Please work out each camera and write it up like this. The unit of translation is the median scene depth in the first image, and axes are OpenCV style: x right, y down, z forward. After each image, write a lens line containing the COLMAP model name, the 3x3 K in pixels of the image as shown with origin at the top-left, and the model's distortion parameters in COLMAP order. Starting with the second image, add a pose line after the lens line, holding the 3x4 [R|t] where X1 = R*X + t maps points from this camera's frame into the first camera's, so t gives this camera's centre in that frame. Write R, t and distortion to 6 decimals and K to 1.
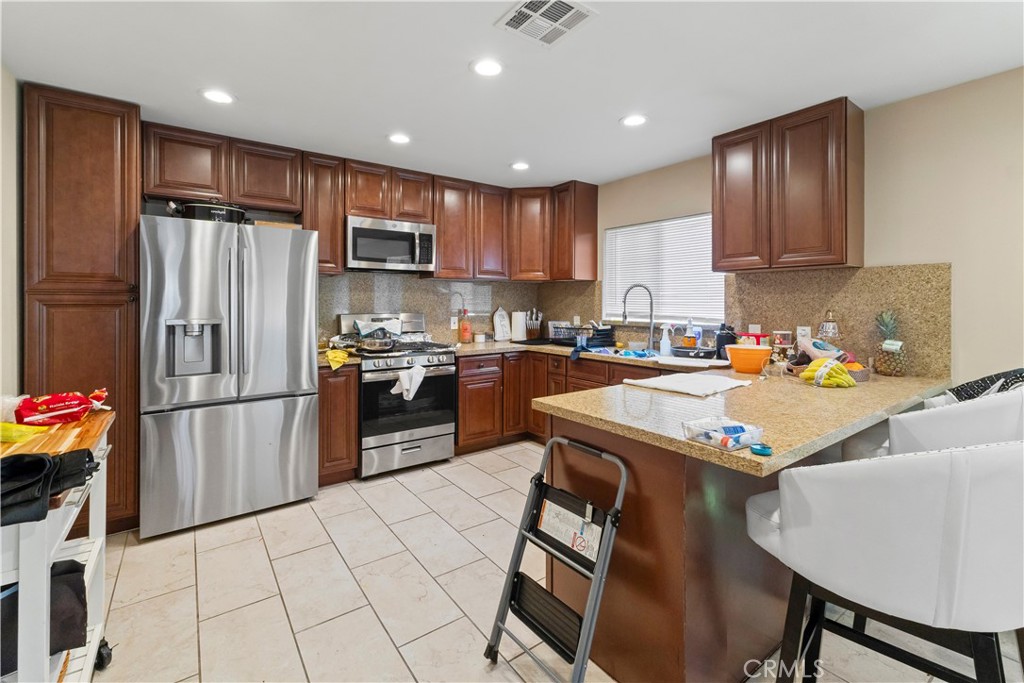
lens RADIAL K [[444.7, 0, 511.1], [0, 444.7, 301.9], [0, 0, 1]] dist [0.004291, 0.000765]
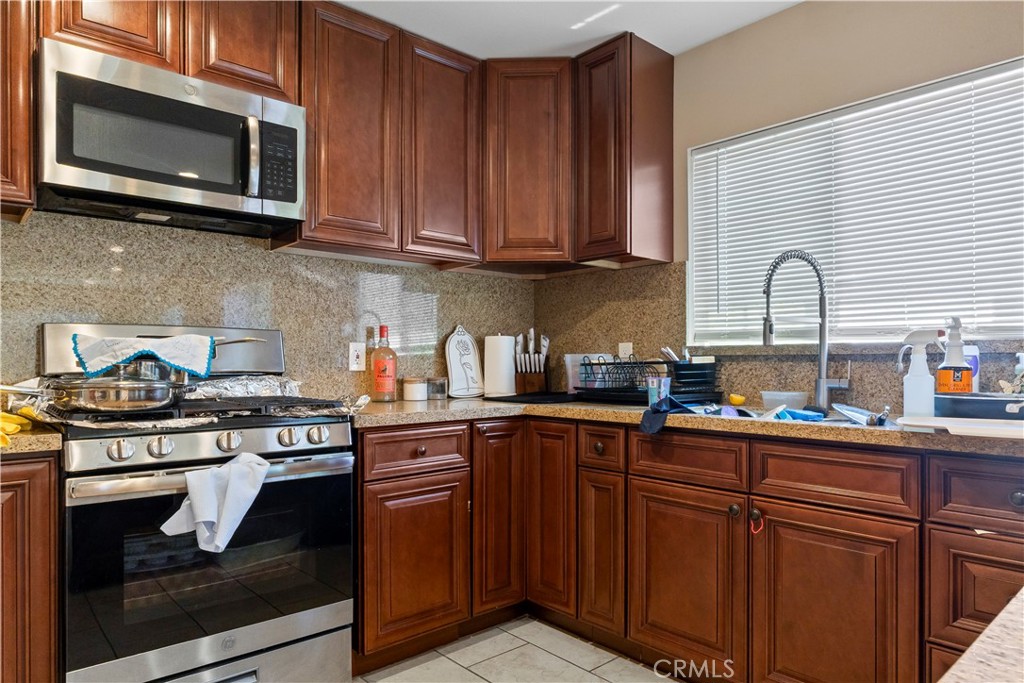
lens RADIAL K [[629.2, 0, 522.5], [0, 629.2, 368.8], [0, 0, 1]] dist [-0.002283, -0.000767]
pose [[0.994659, -0.003943, 0.103137, -0.039012], [0.002724, 0.999925, 0.011956, 0.070664], [-0.103177, -0.011612, 0.994595, 0.484610]]
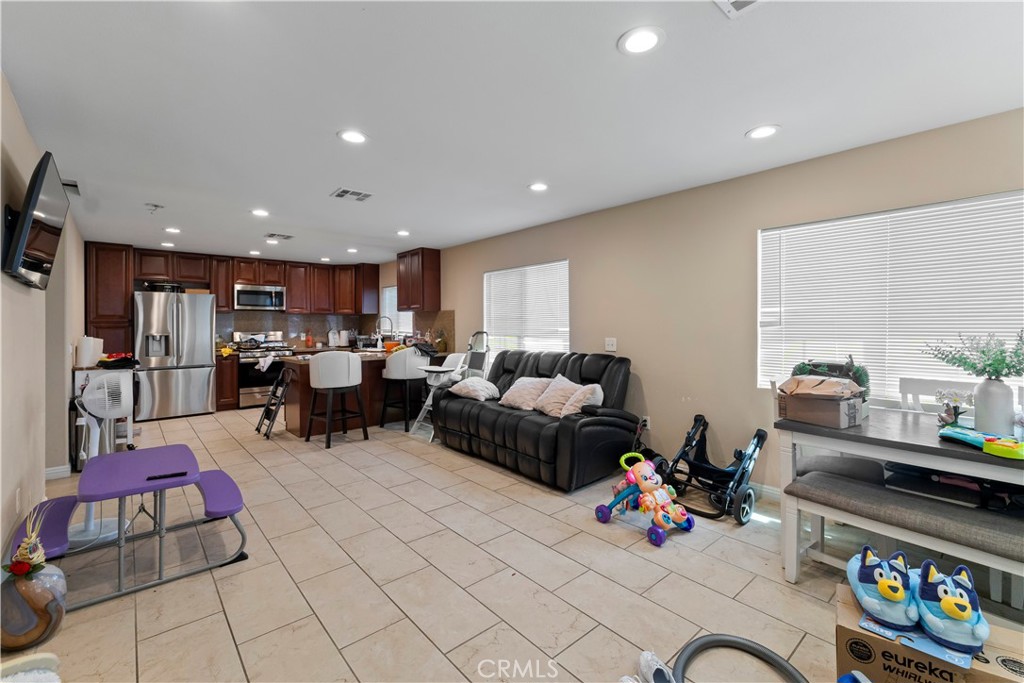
lens RADIAL K [[444.7, 0, 524.7], [0, 444.7, 319.6], [0, 0, 1]] dist [0.004291, 0.000765]
pose [[0.994195, -0.007169, 0.107355, 0.797972], [0.008604, 0.999880, -0.012903, 0.010065], [-0.107250, 0.013752, 0.994137, -1.279018]]
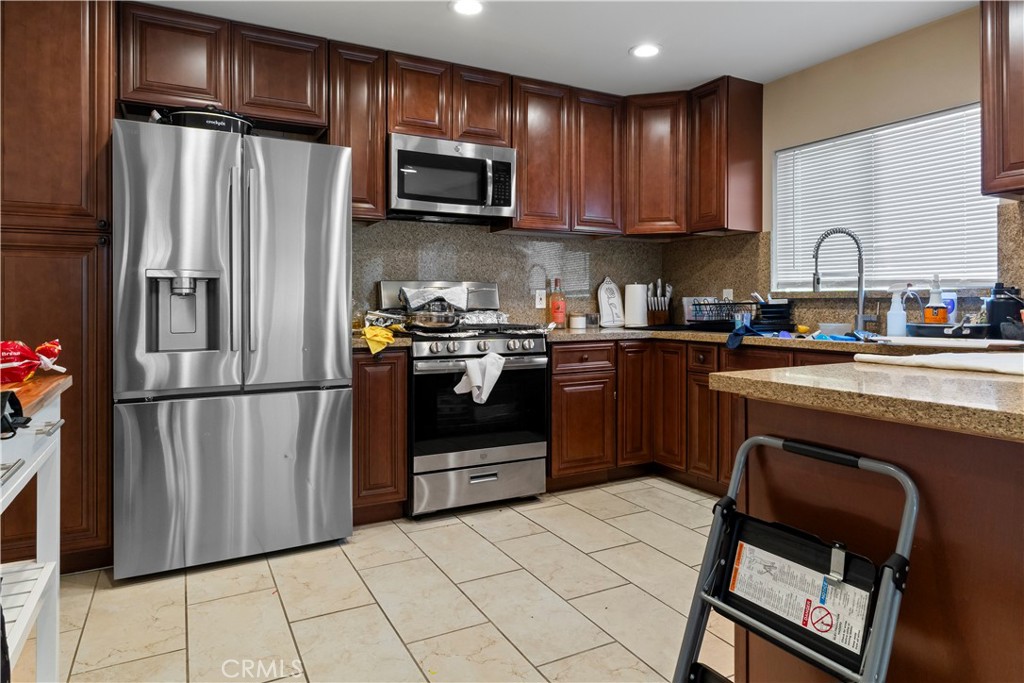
lens RADIAL K [[616.9, 0, 516.3], [0, 616.9, 302.5], [0, 0, 1]] dist [-0.002490, 0.000163]
pose [[0.991447, -0.001163, -0.130502, -0.056832], [0.001153, 0.999999, -0.000148, 0.070869], [0.130502, -0.000004, 0.991448, 0.091026]]
